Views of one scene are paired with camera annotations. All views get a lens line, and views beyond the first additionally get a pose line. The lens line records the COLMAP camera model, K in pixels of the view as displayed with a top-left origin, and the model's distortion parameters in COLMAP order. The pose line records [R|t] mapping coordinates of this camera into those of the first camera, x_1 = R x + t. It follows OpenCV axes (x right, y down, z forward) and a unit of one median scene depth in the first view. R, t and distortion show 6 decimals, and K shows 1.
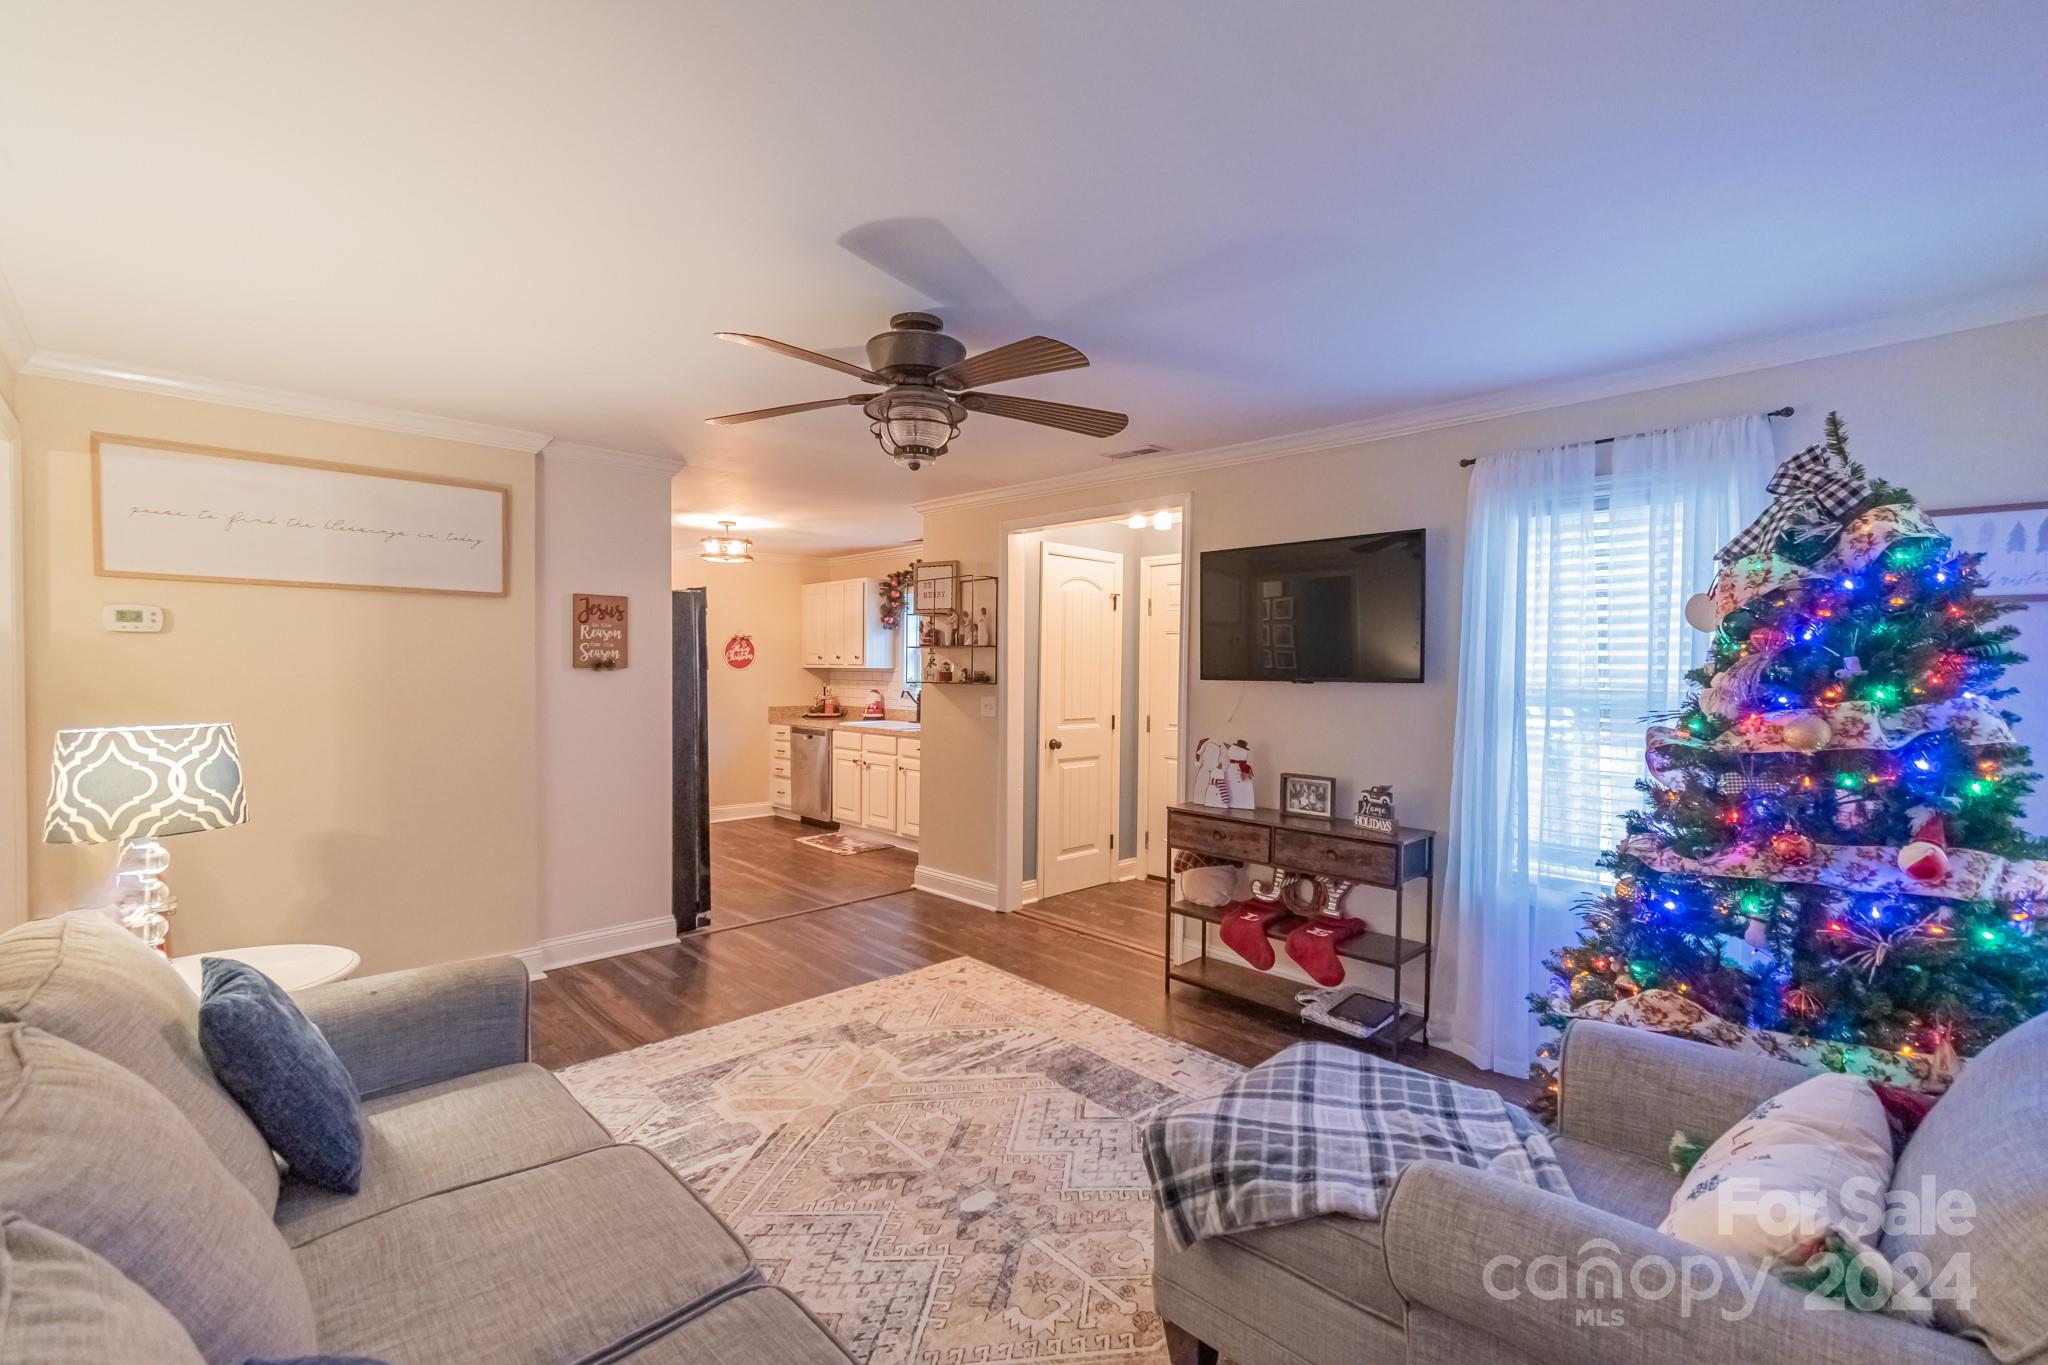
lens RADIAL K [[865.6, 0, 1013.2], [0, 865.6, 685.3], [0, 0, 1]] dist [-0.000072, -0.000157]
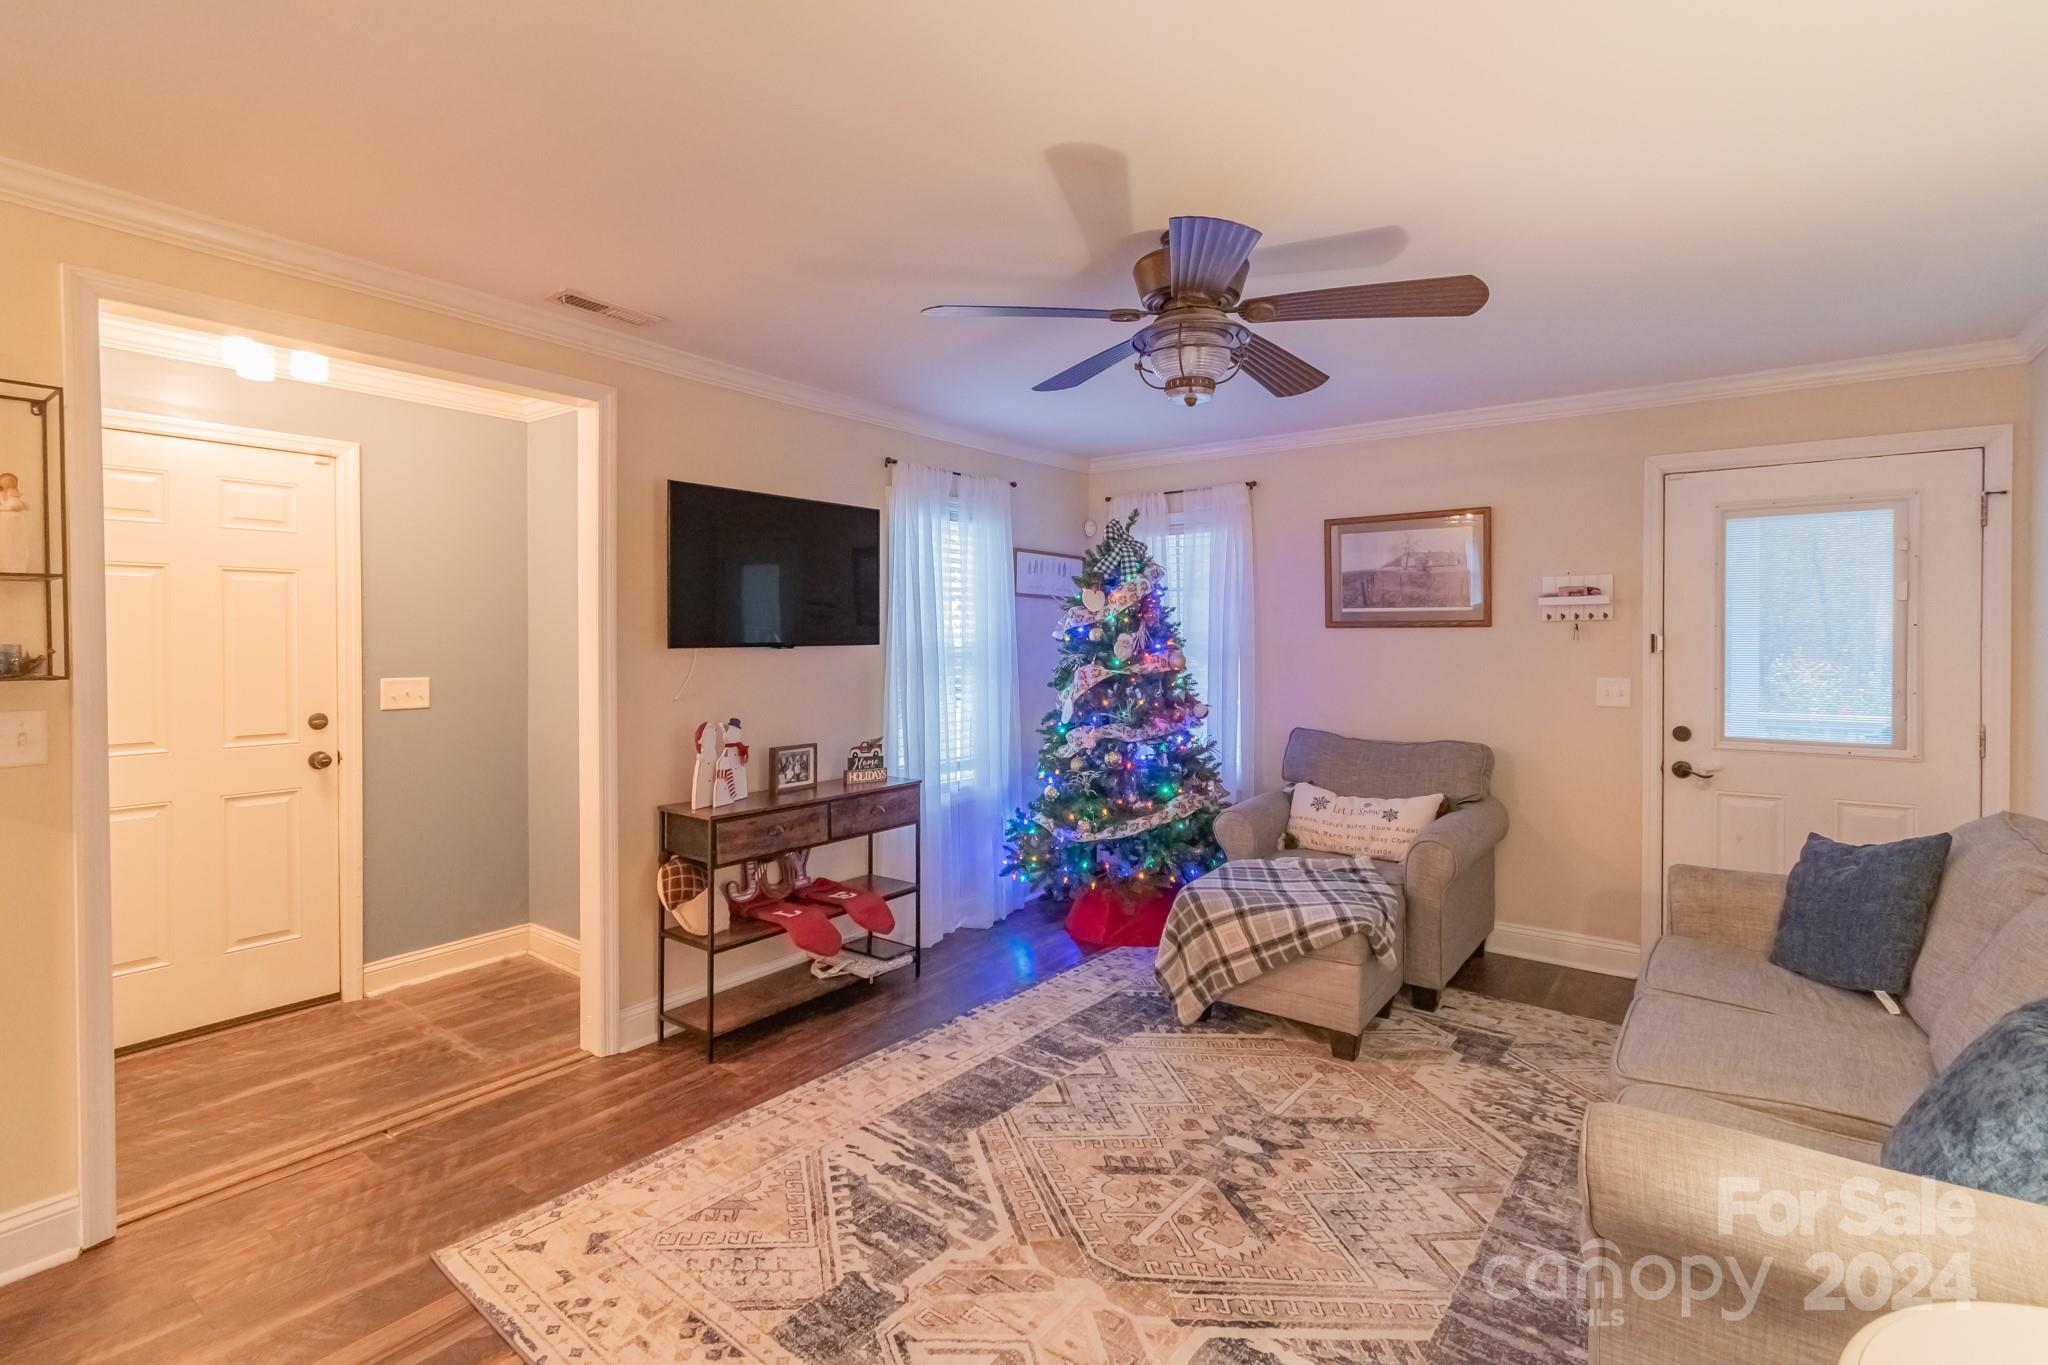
lens RADIAL K [[948.3, 0, 1007.0], [0, 948.3, 649.2], [0, 0, 1]] dist [0.000822, -0.000575]
pose [[-0.137259, -0.021680, 0.990298, -0.805996], [0.021628, 0.999457, 0.024878, -0.024721], [-0.990299, 0.024833, -0.136716, 1.024516]]
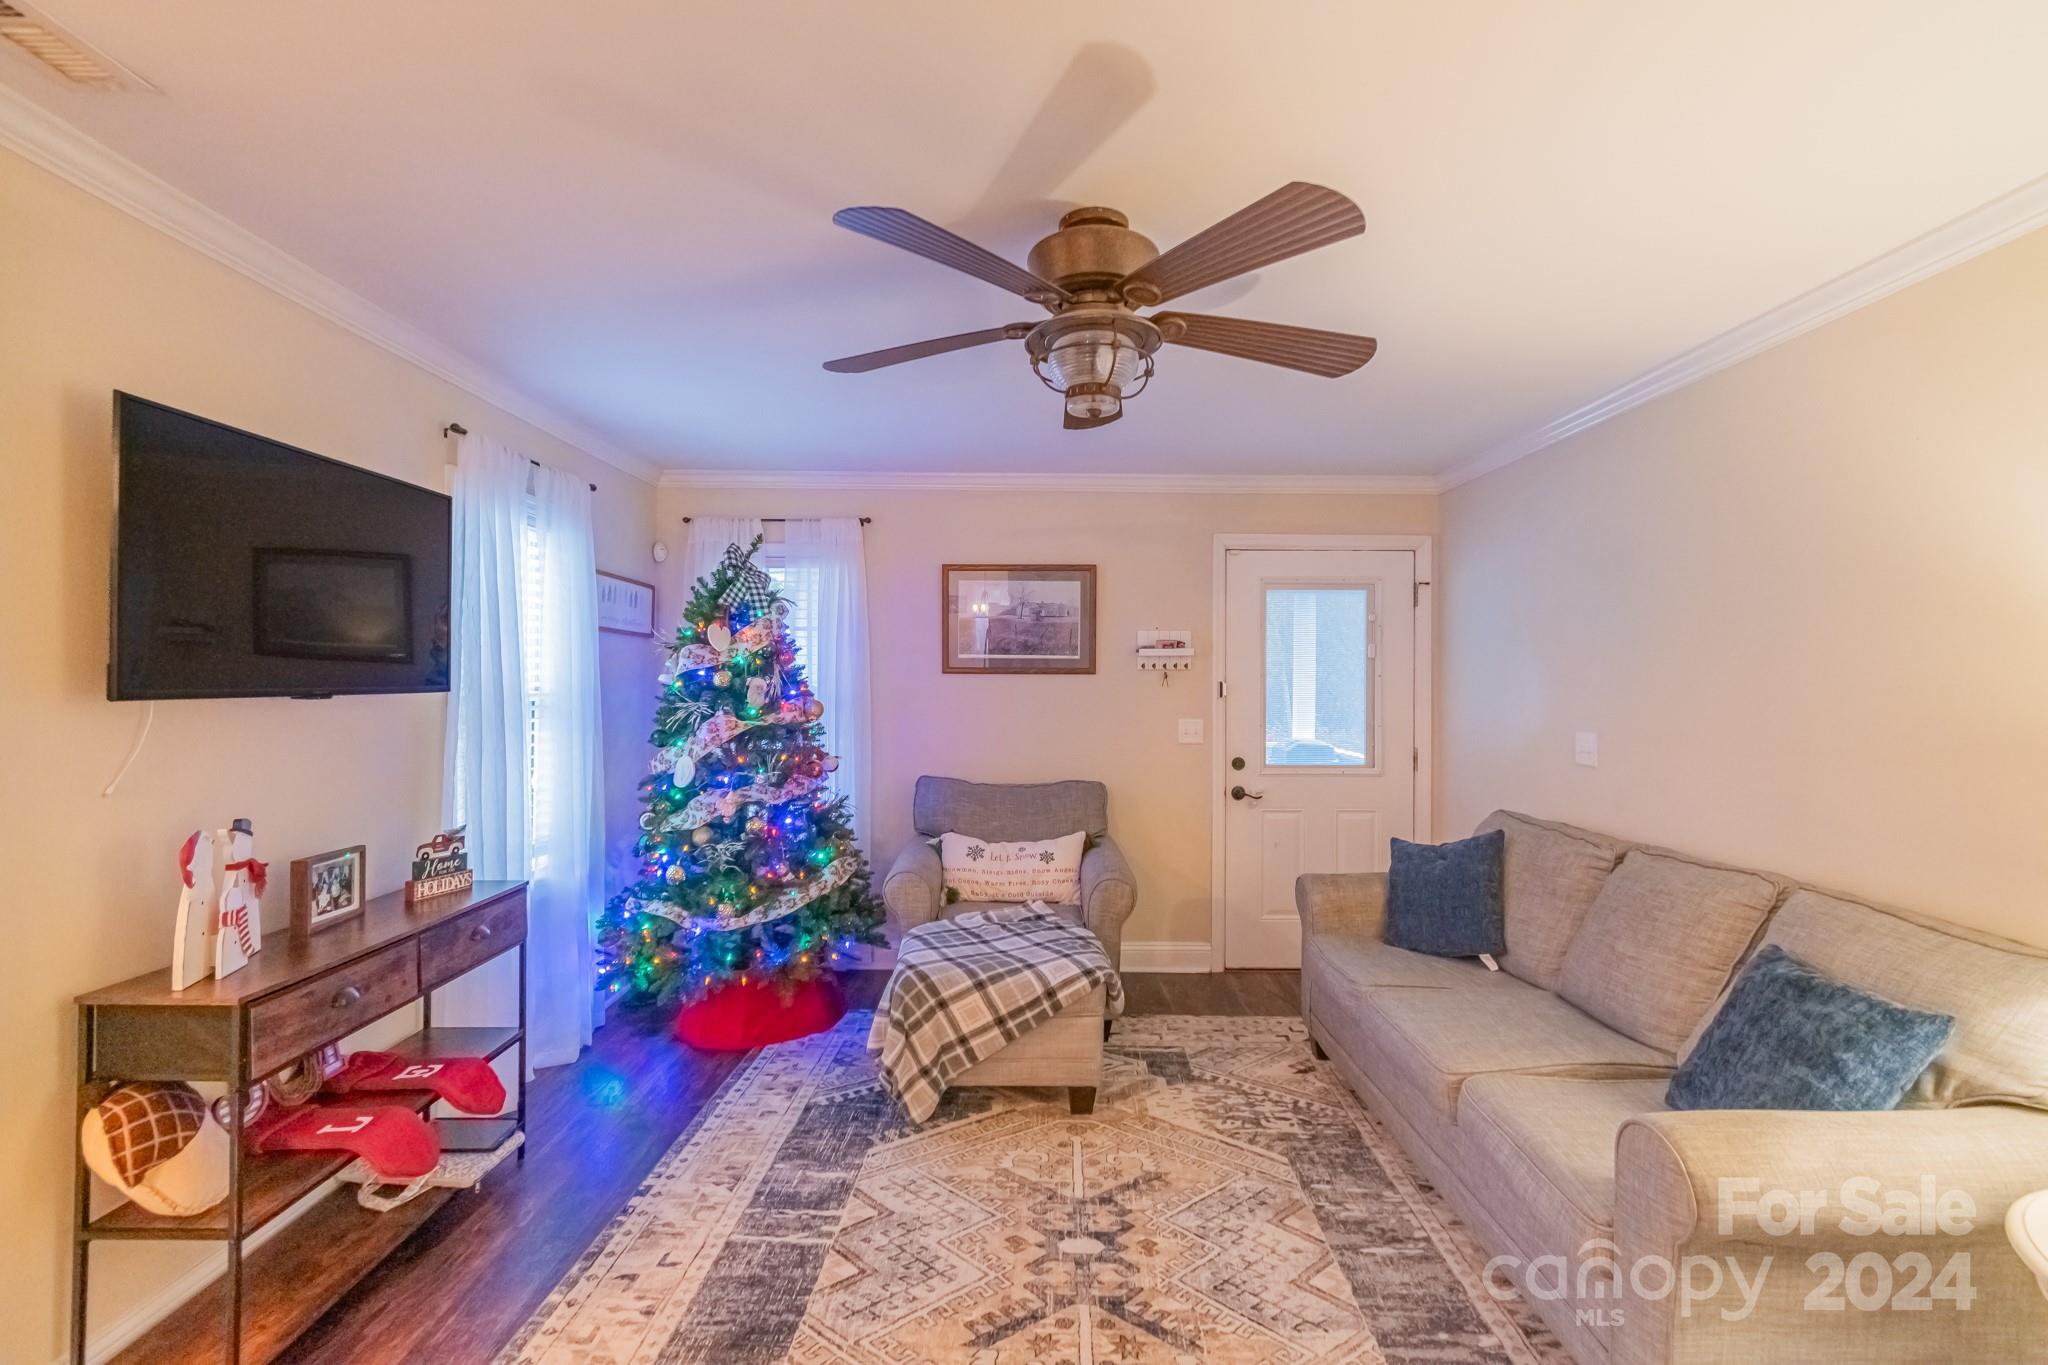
lens RADIAL K [[918.9, 0, 1008.6], [0, 918.9, 684.7], [0, 0, 1]] dist [0.002598, -0.000959]
pose [[-0.711444, -0.014814, 0.702586, -0.488007], [0.004636, 0.999657, 0.025772, -0.029055], [-0.702727, 0.021592, -0.711132, 1.263141]]
